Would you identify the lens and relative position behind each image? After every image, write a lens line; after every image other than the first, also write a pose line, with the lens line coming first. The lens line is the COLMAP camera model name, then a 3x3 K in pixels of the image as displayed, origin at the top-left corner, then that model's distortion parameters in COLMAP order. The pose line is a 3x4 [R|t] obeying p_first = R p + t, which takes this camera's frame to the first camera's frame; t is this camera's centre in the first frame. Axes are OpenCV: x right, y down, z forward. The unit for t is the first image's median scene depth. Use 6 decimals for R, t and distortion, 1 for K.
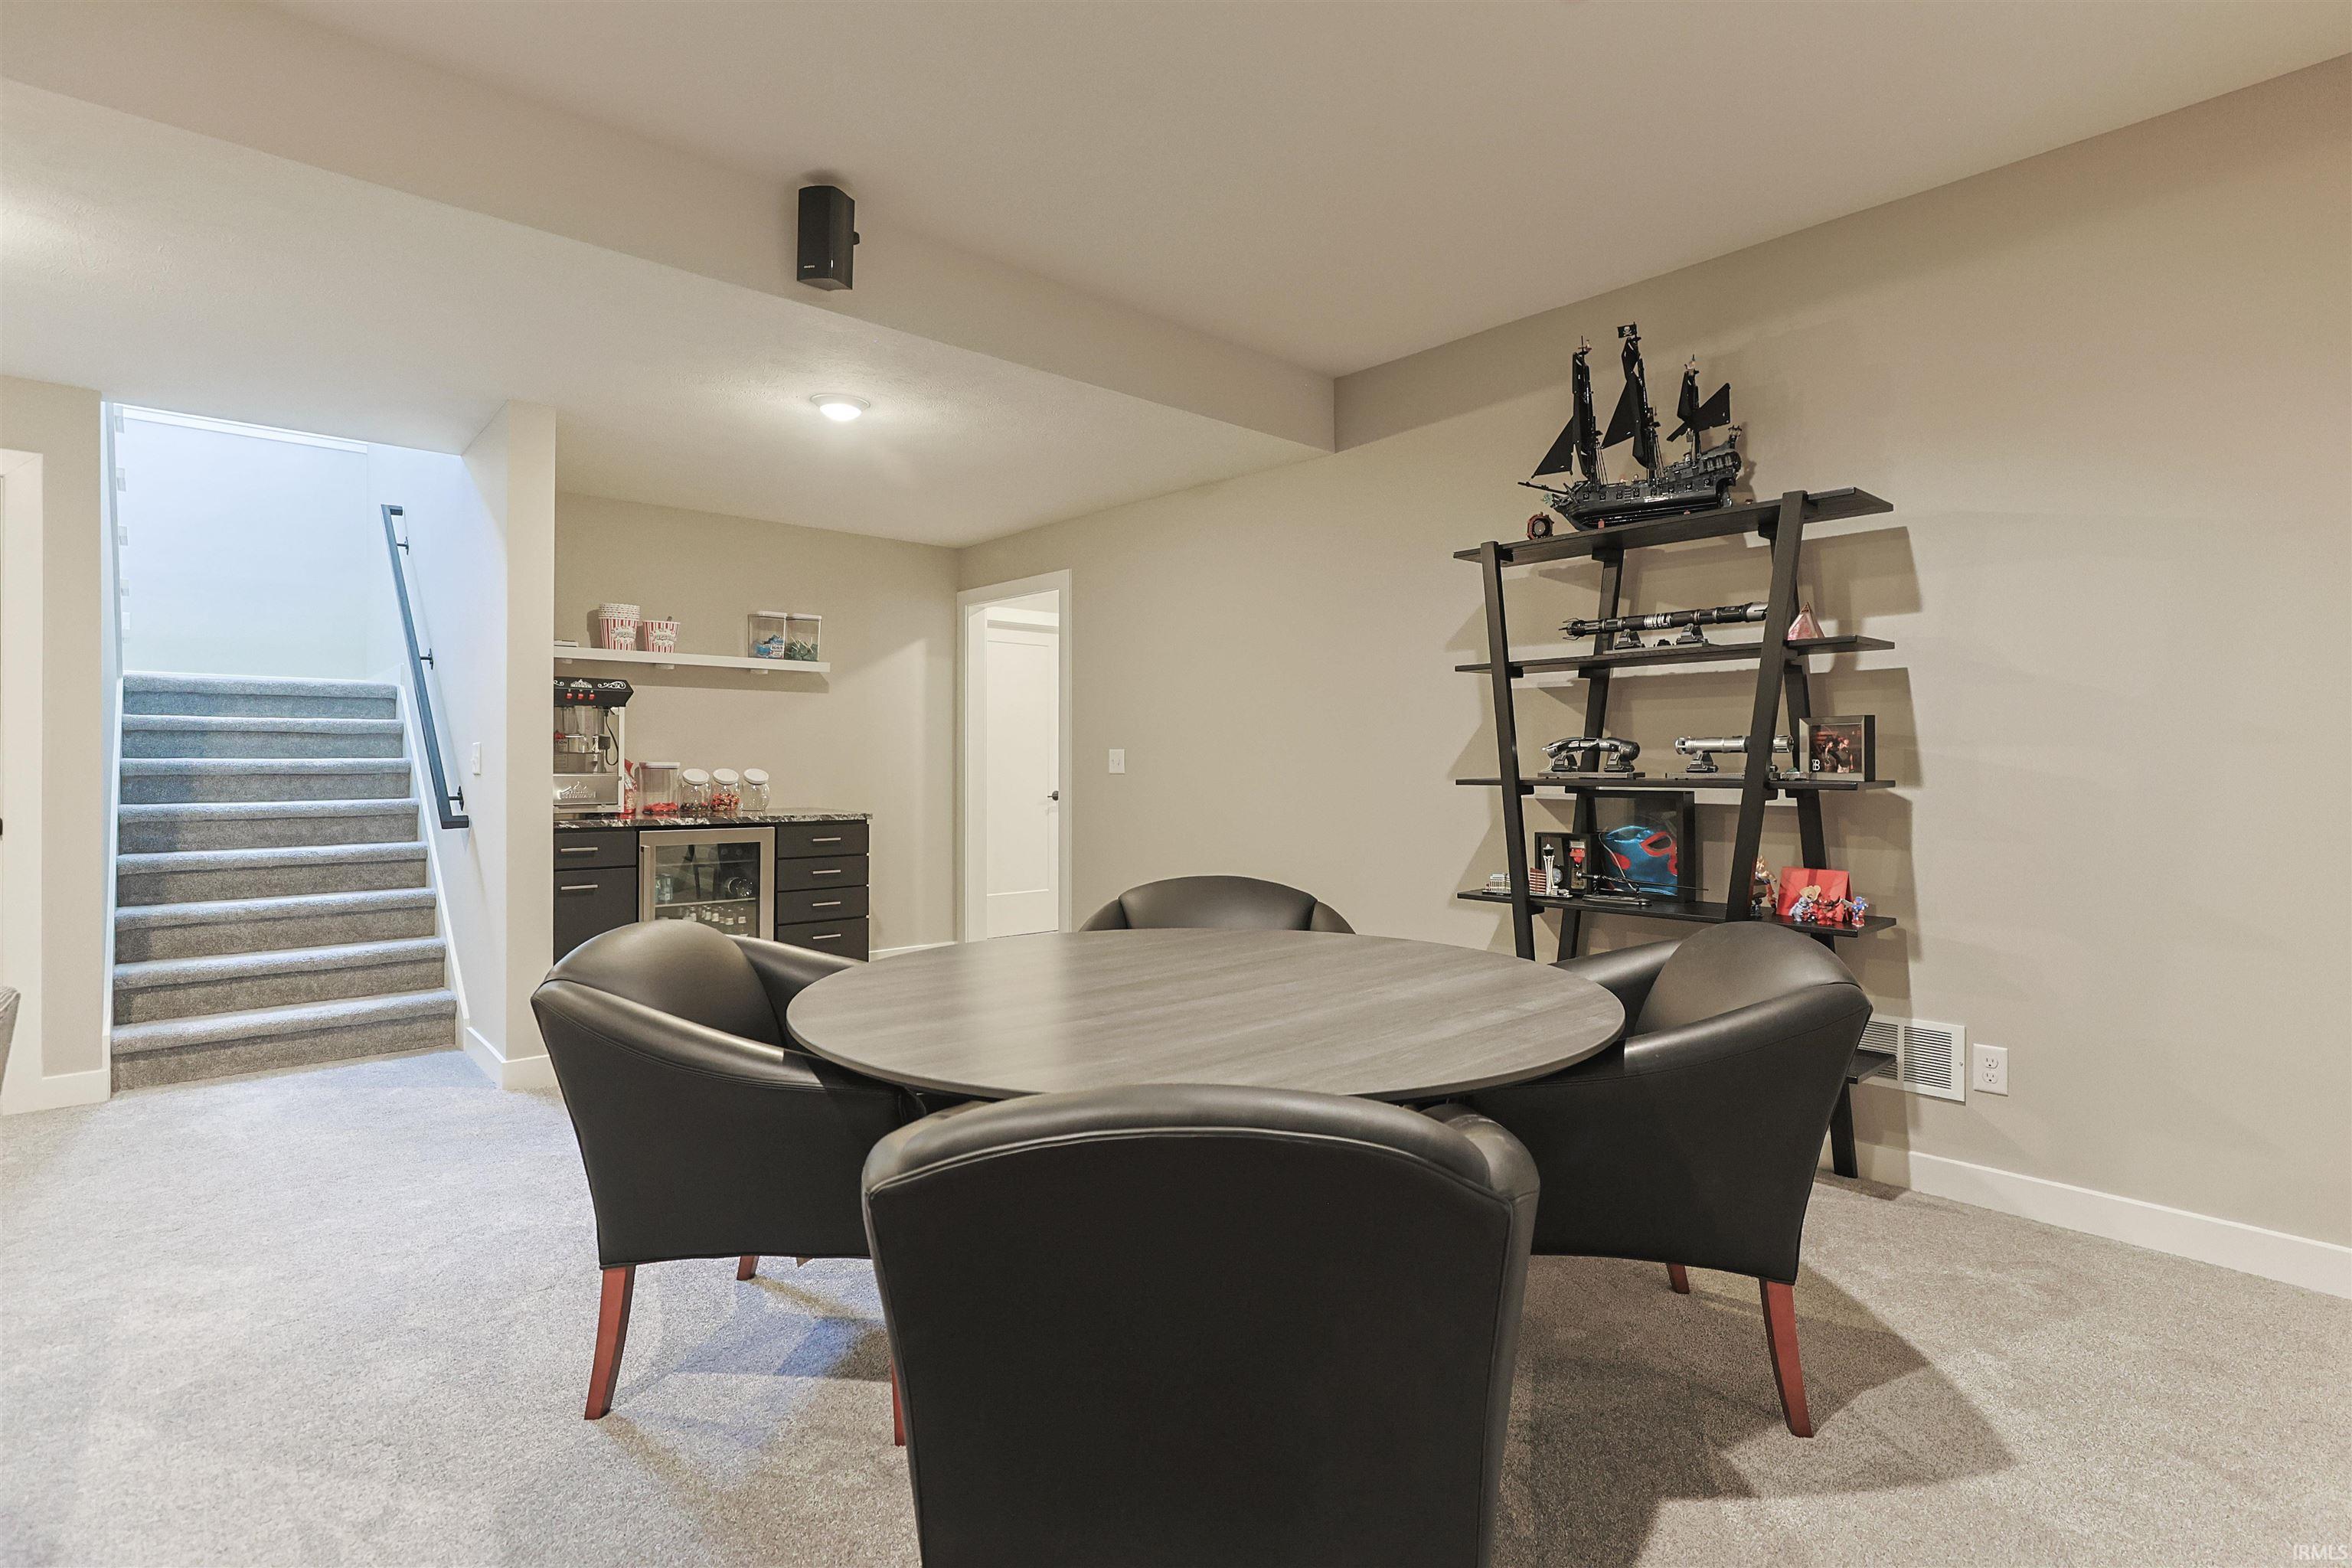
lens RADIAL K [[1146.3, 0, 1207.1], [0, 1146.3, 760.8], [0, 0, 1]] dist [-0.018995, 0.013296]
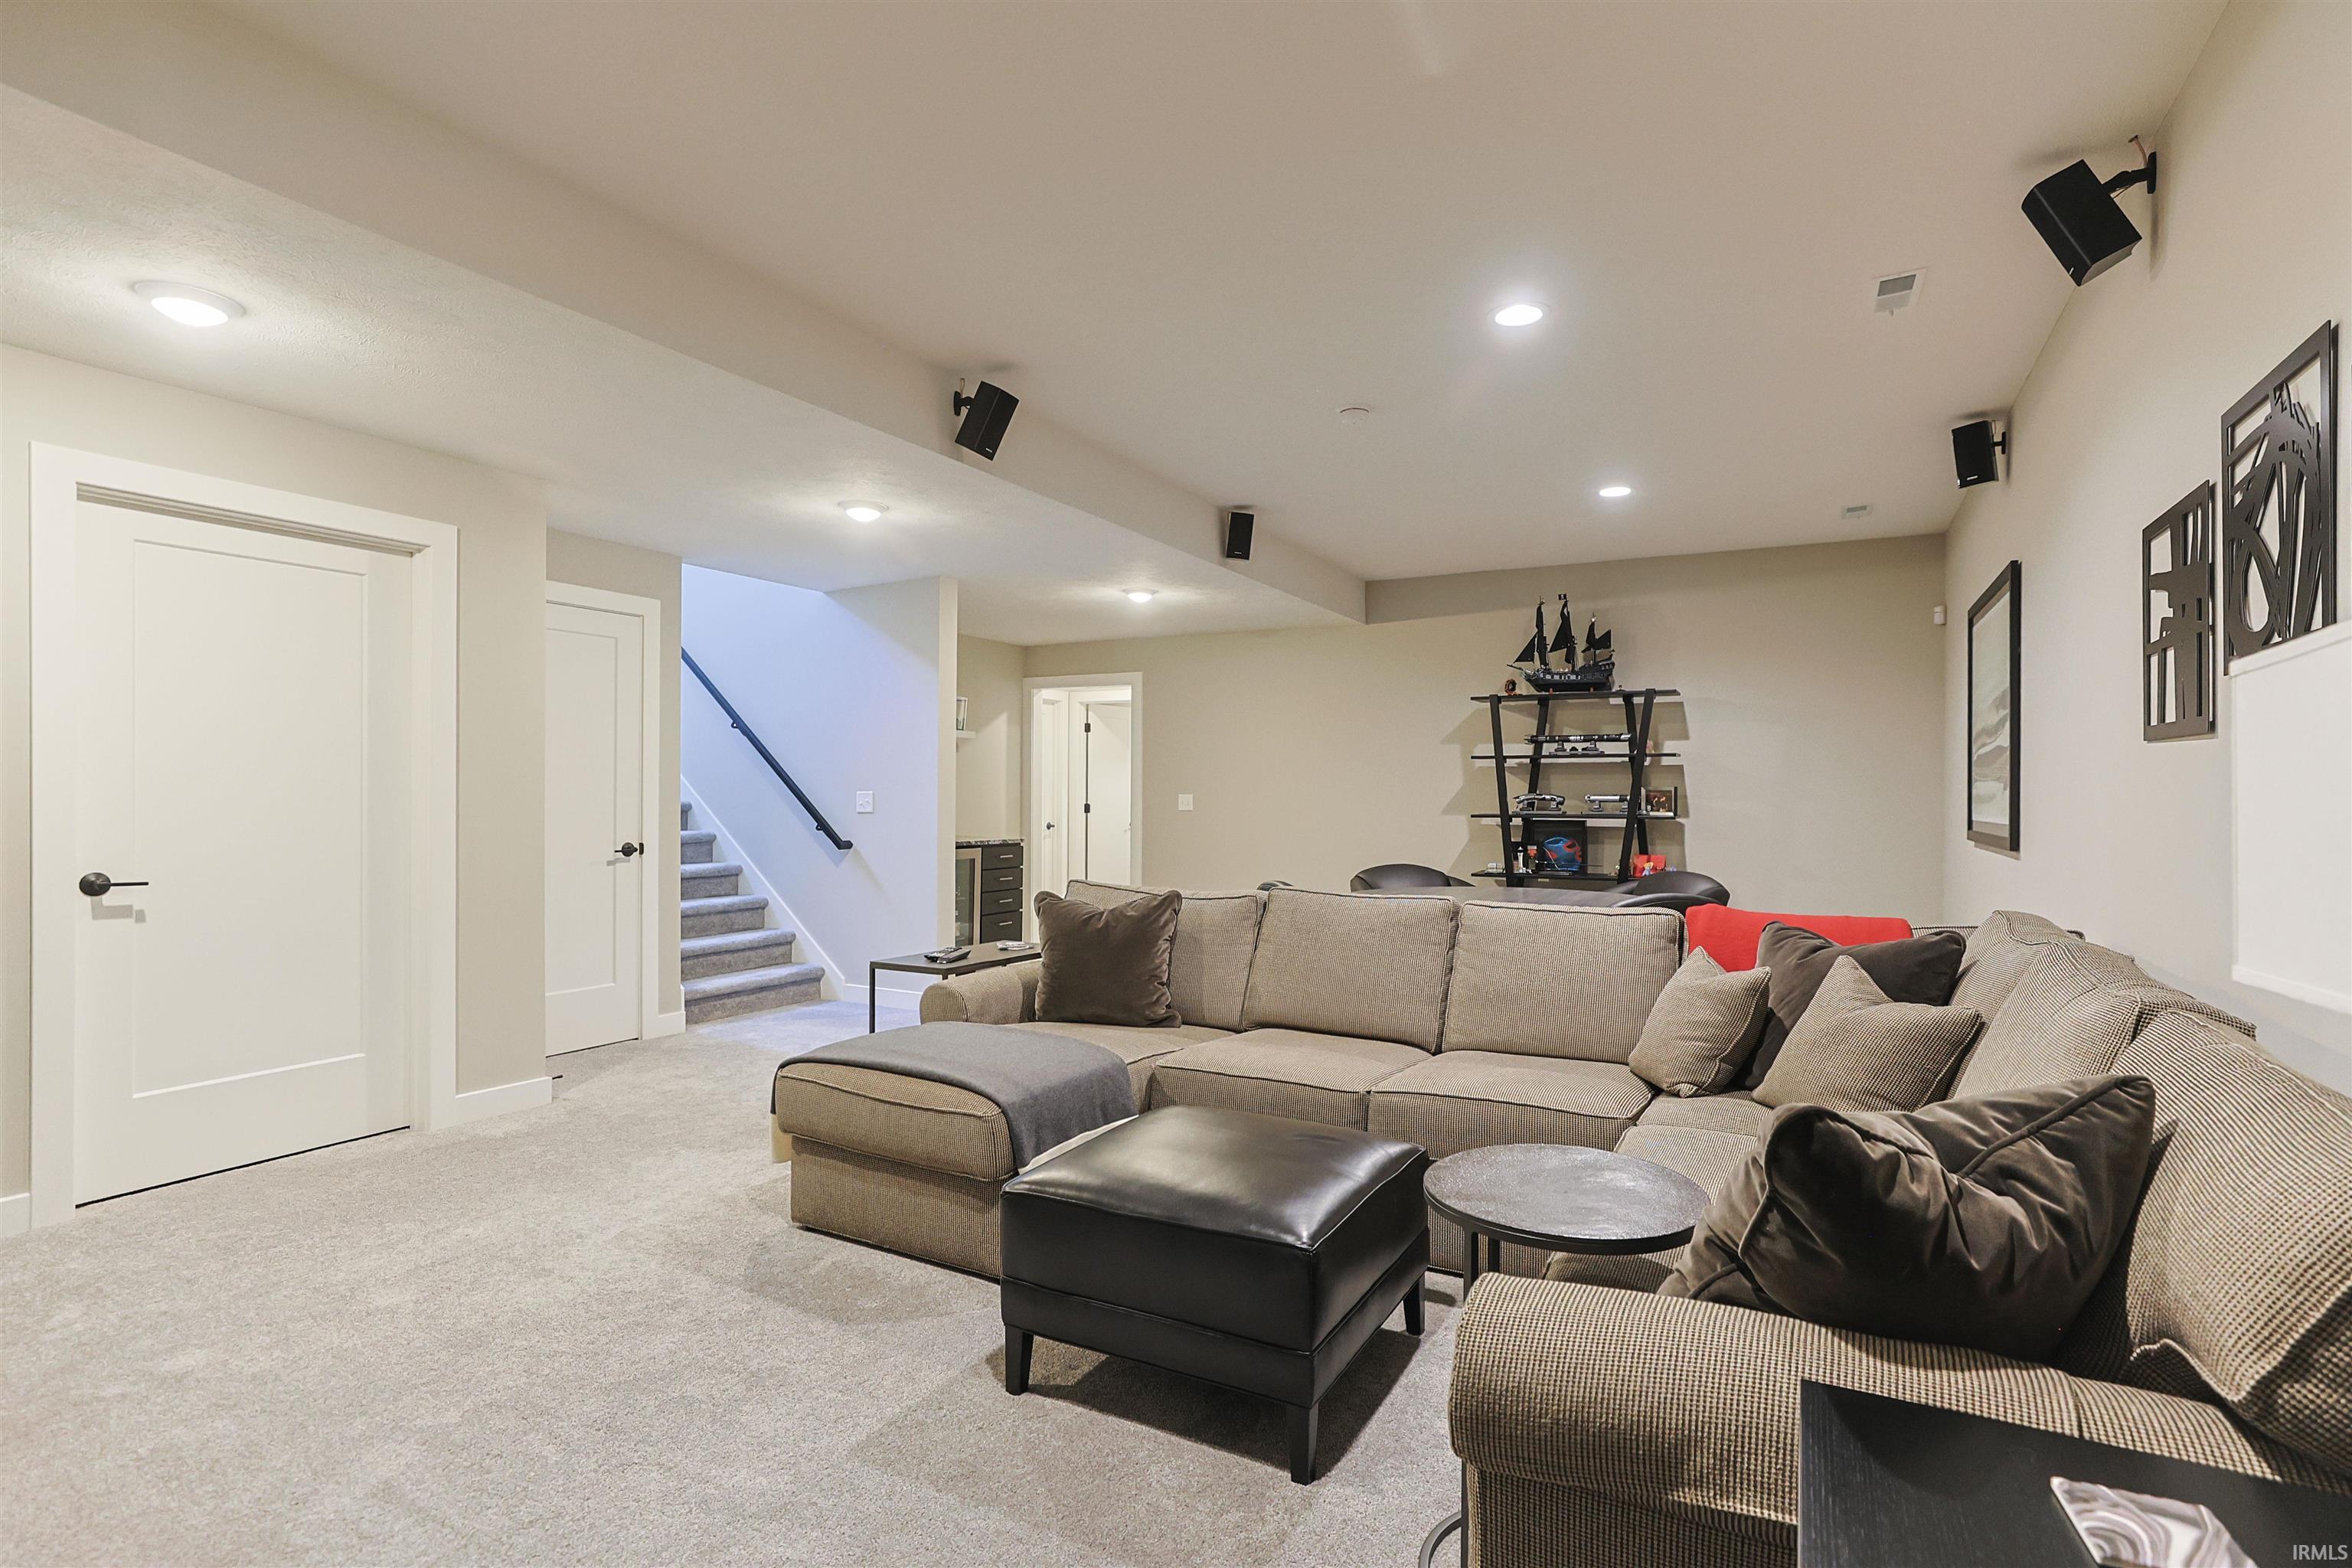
lens RADIAL K [[1146.3, 0, 1220.4], [0, 1146.3, 779.4], [0, 0, 1]] dist [-0.018995, 0.013296]
pose [[0.937746, 0.009134, 0.347202, -0.885032], [-0.004702, 0.999896, -0.013603, -0.015699], [-0.347291, 0.011124, 0.937692, -0.689876]]
